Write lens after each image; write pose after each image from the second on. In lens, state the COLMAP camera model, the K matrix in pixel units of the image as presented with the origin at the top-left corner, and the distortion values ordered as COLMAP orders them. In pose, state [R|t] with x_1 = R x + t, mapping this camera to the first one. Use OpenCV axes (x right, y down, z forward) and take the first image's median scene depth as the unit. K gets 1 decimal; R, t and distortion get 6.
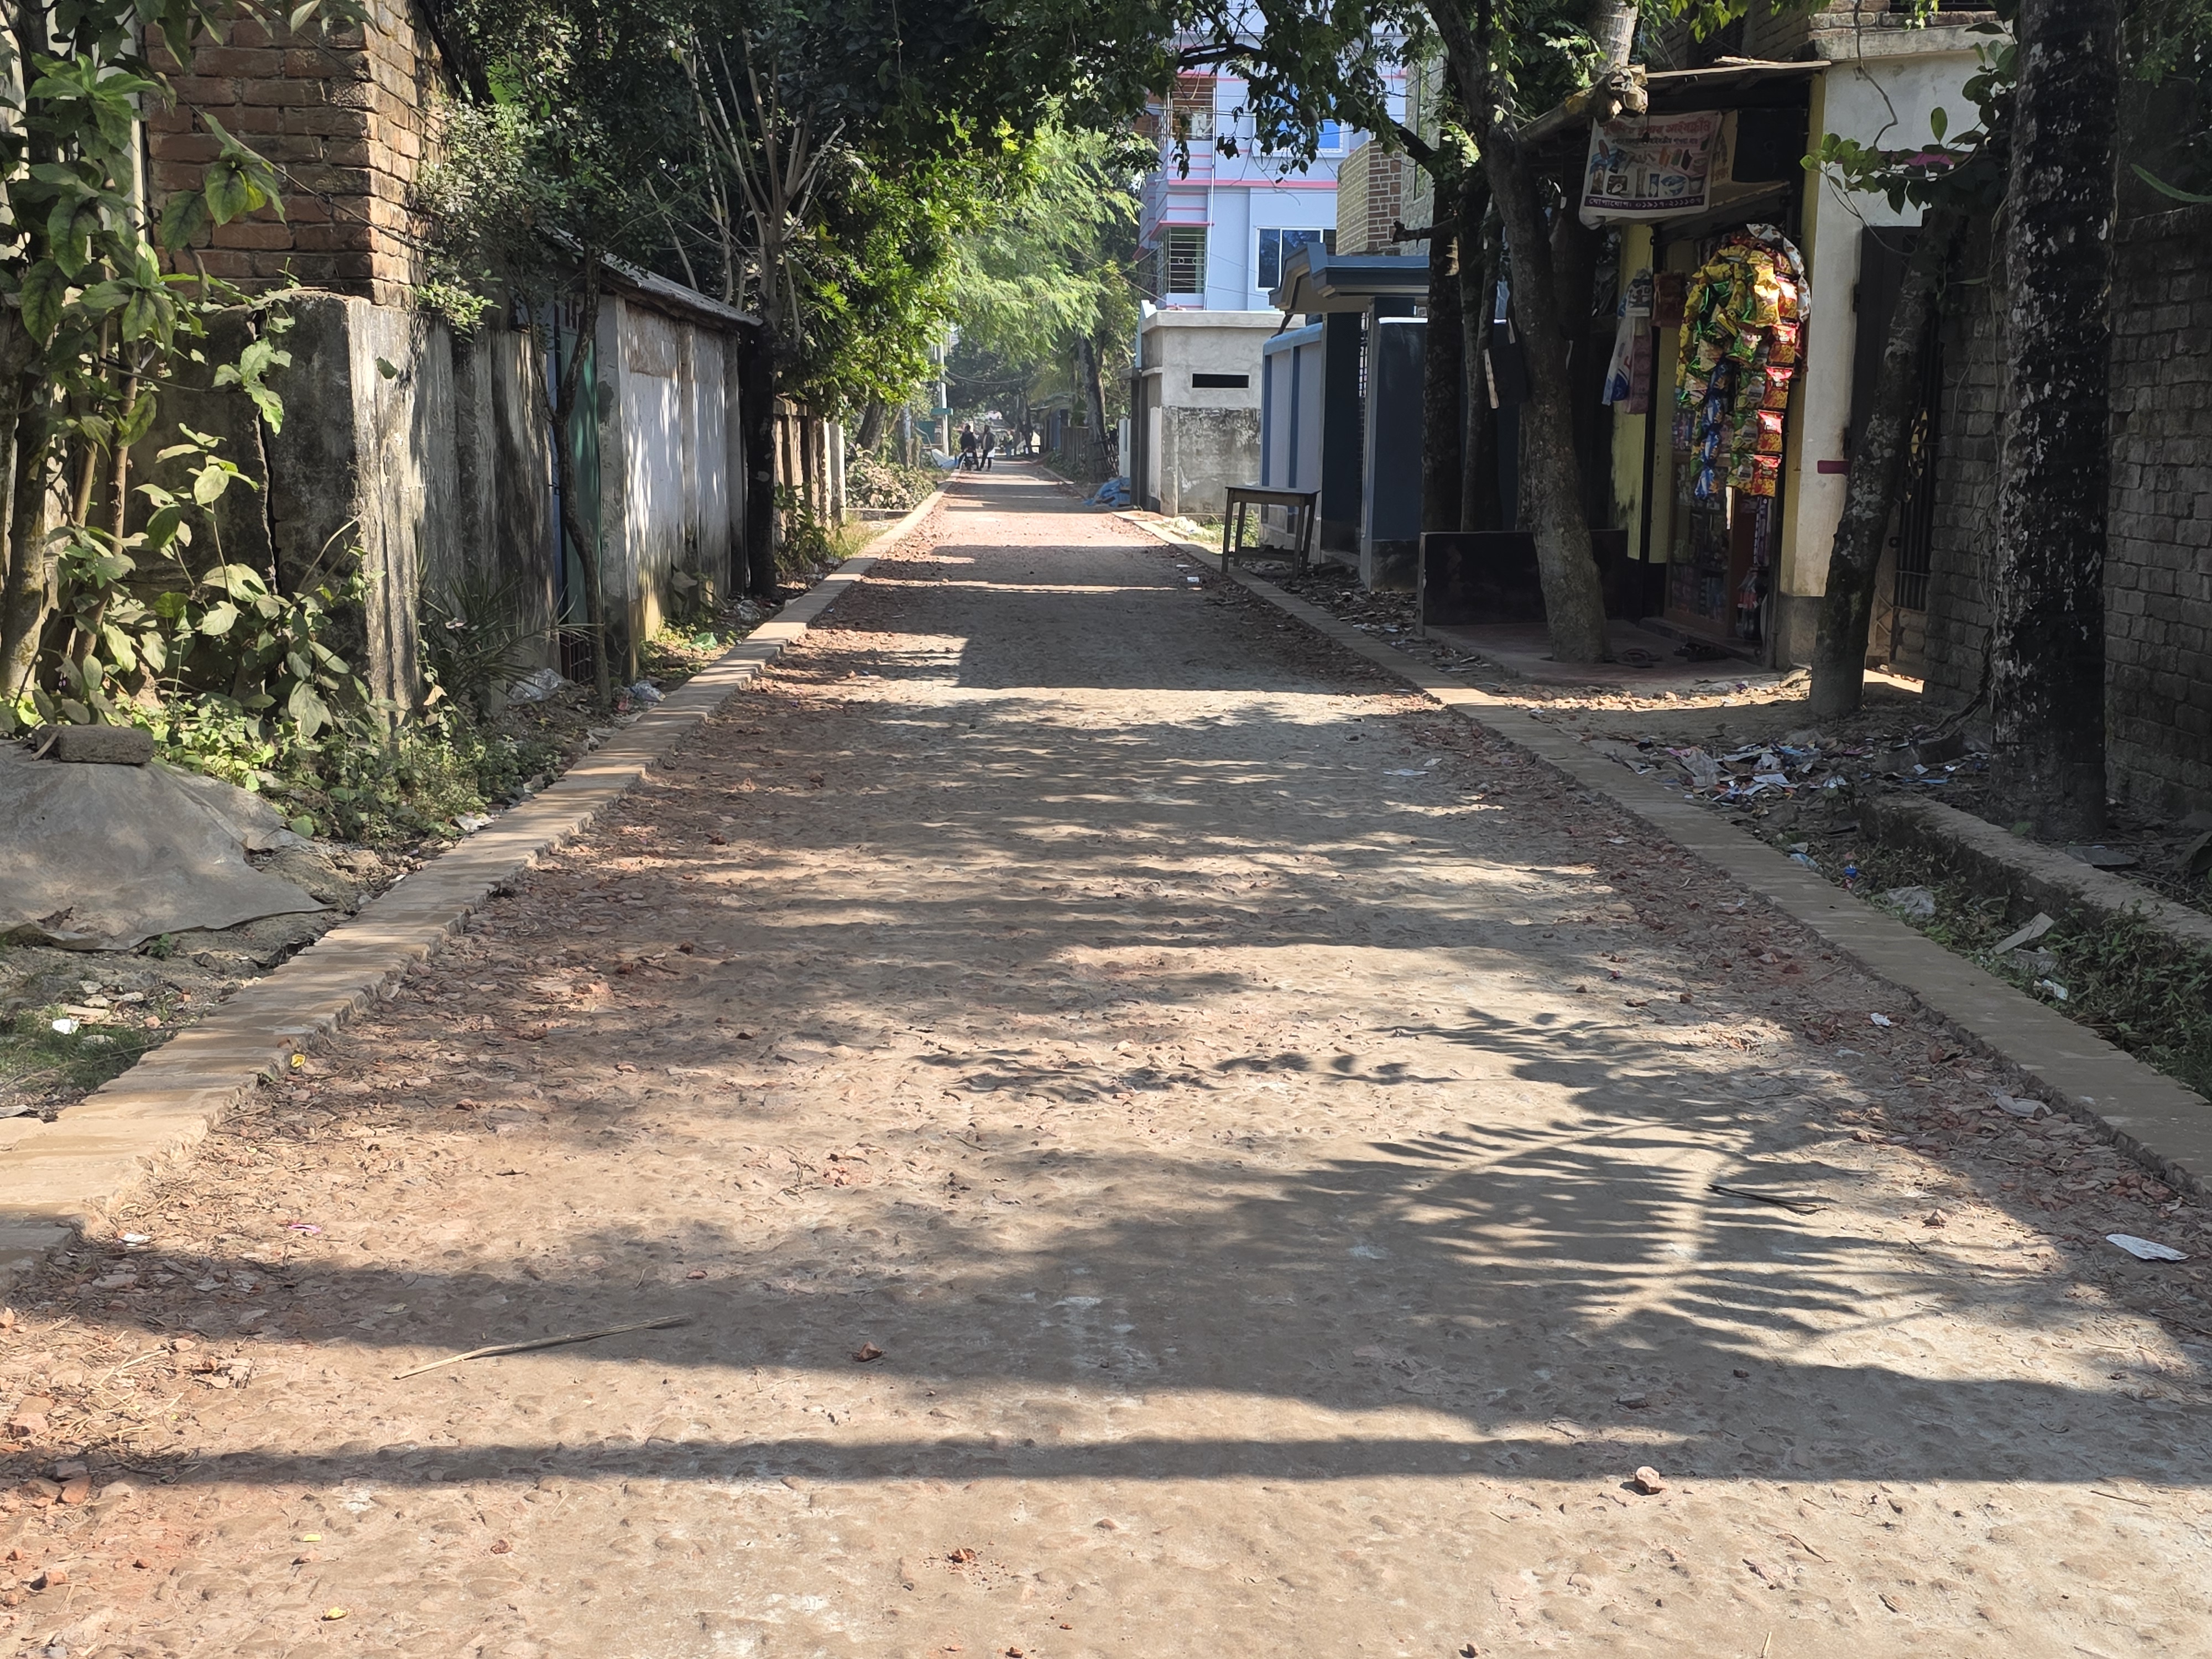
lens RADIAL K [[2429.6, 0, 1107.3], [0, 2429.6, 834.3], [0, 0, 1]] dist [0.029409, 0.000000]
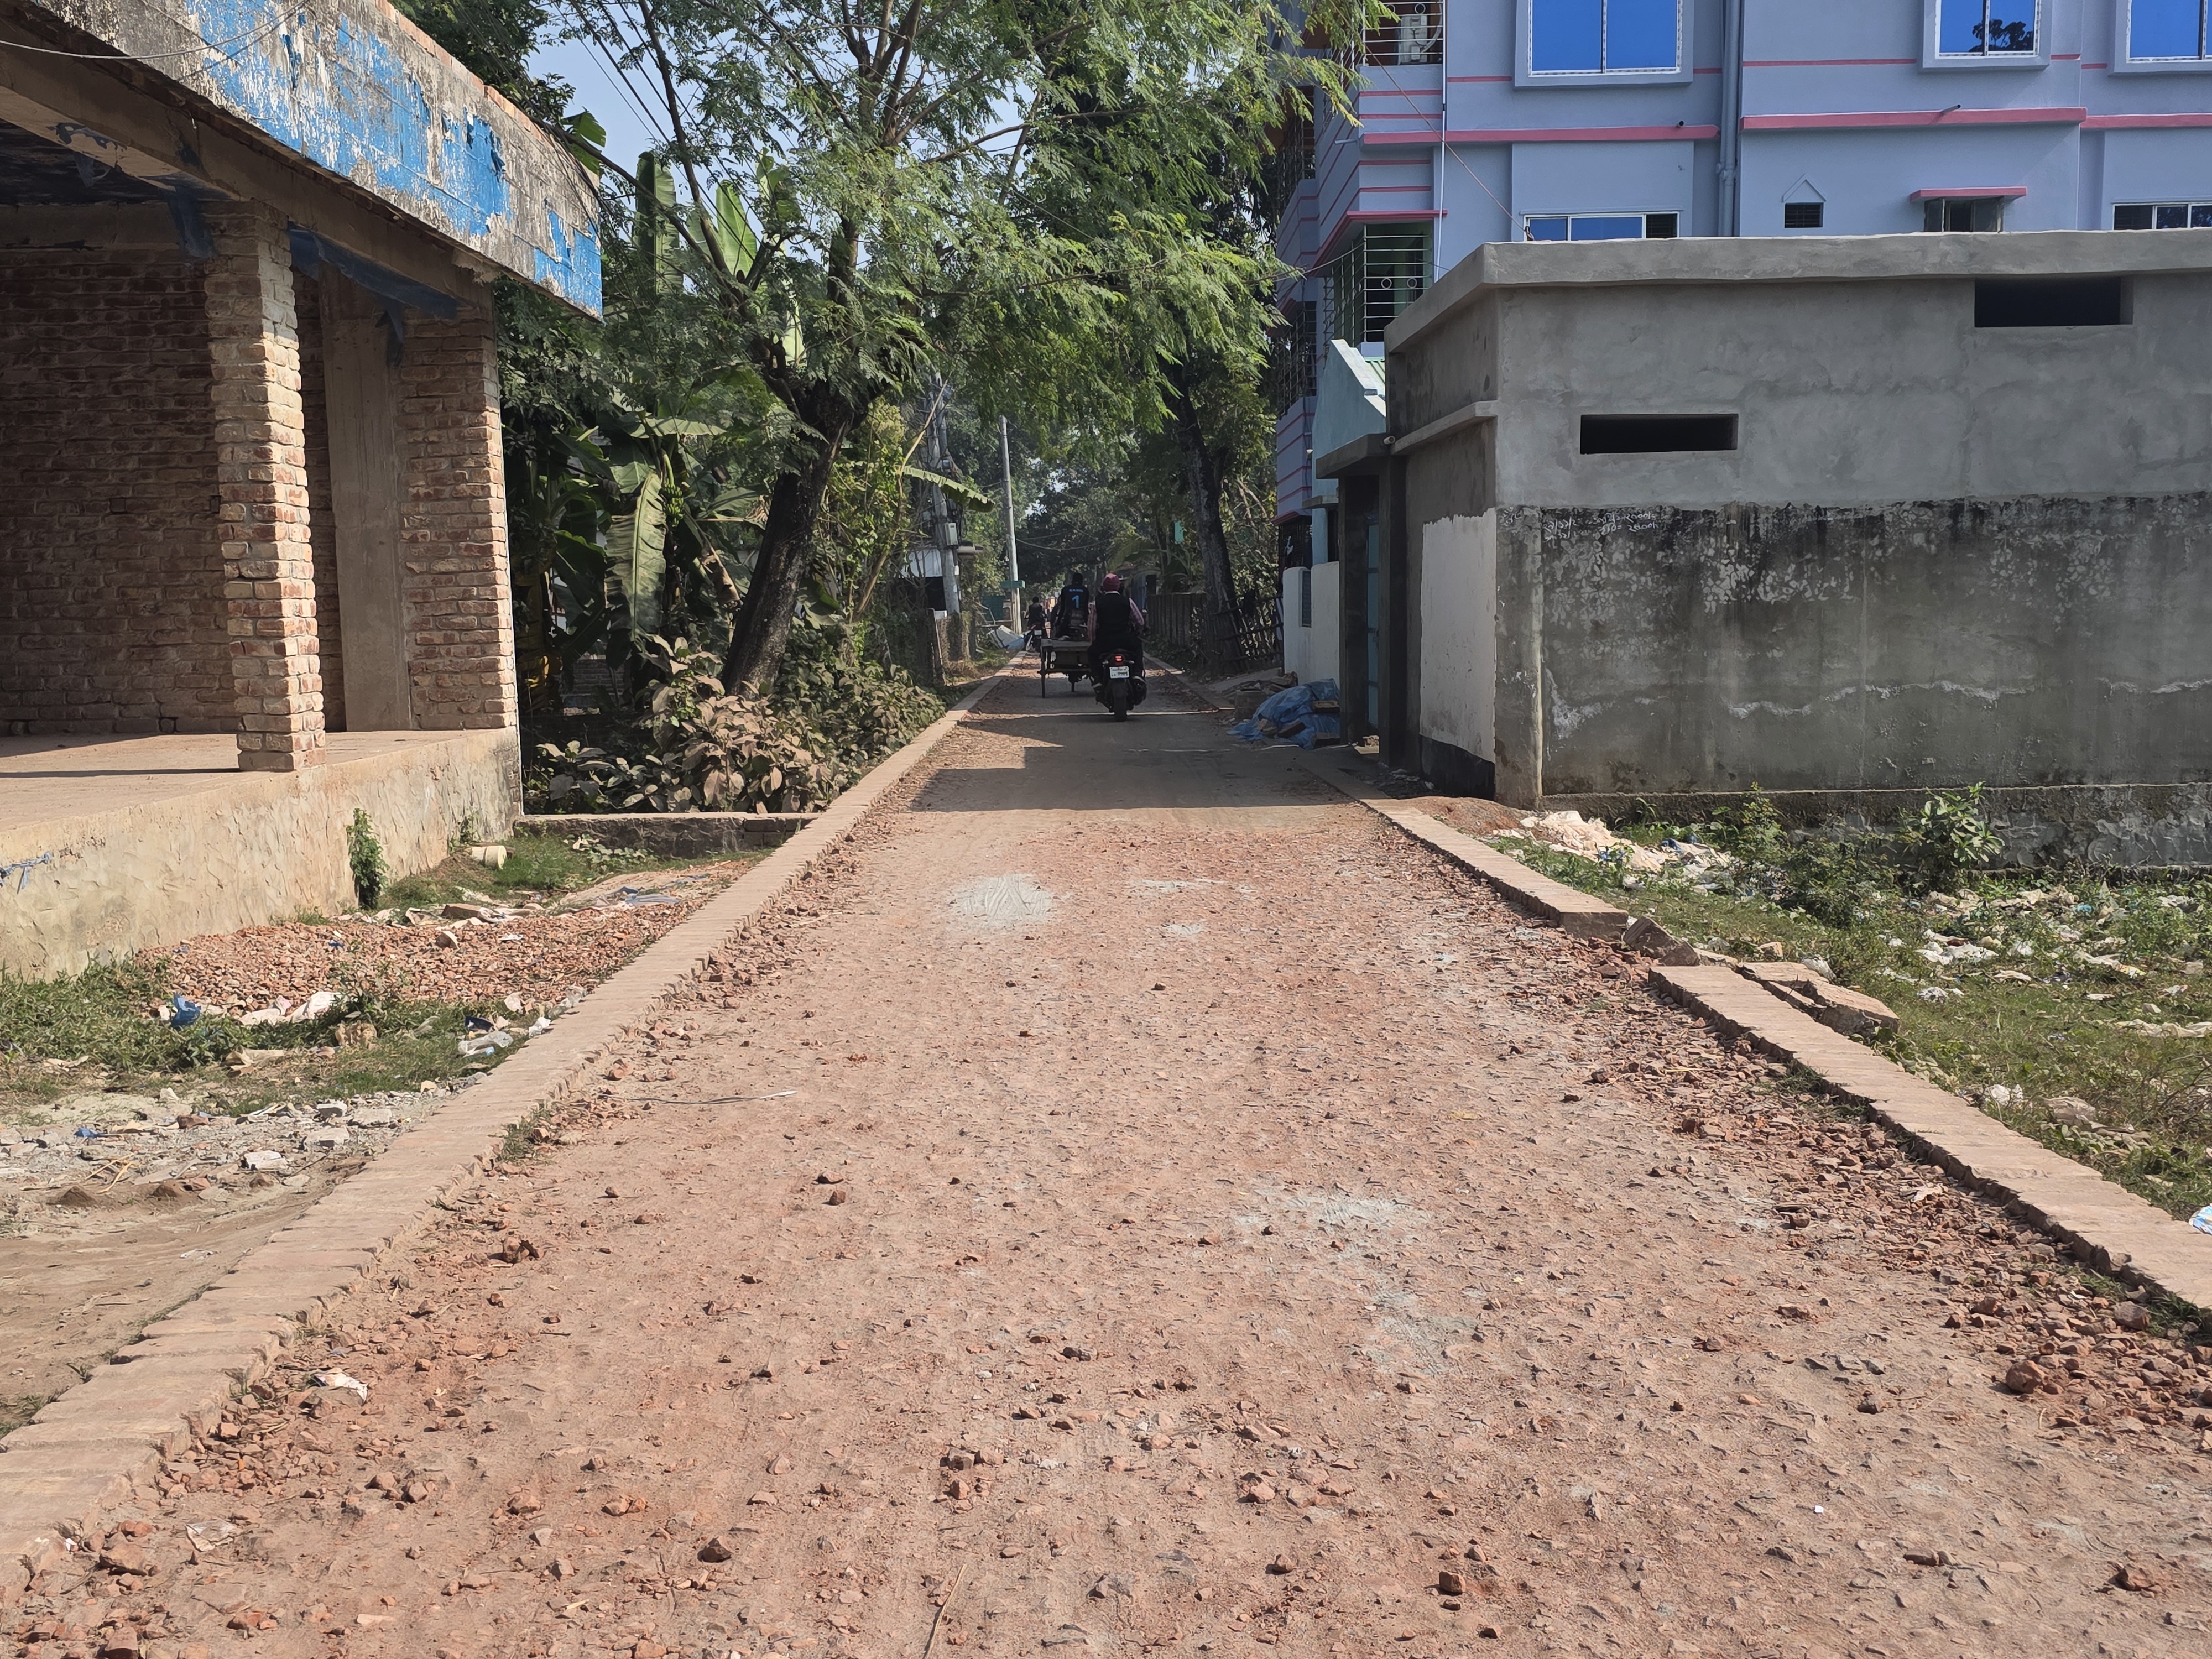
lens RADIAL K [[2057.2, 0, 1103.5], [0, 2057.2, 830.6], [0, 0, 1]] dist [-0.007385, 0.000000]
pose [[0.998961, -0.028441, -0.035611, -0.026612], [0.026453, 0.998130, -0.055111, -0.111641], [0.037112, 0.054111, 0.997845, 0.688943]]
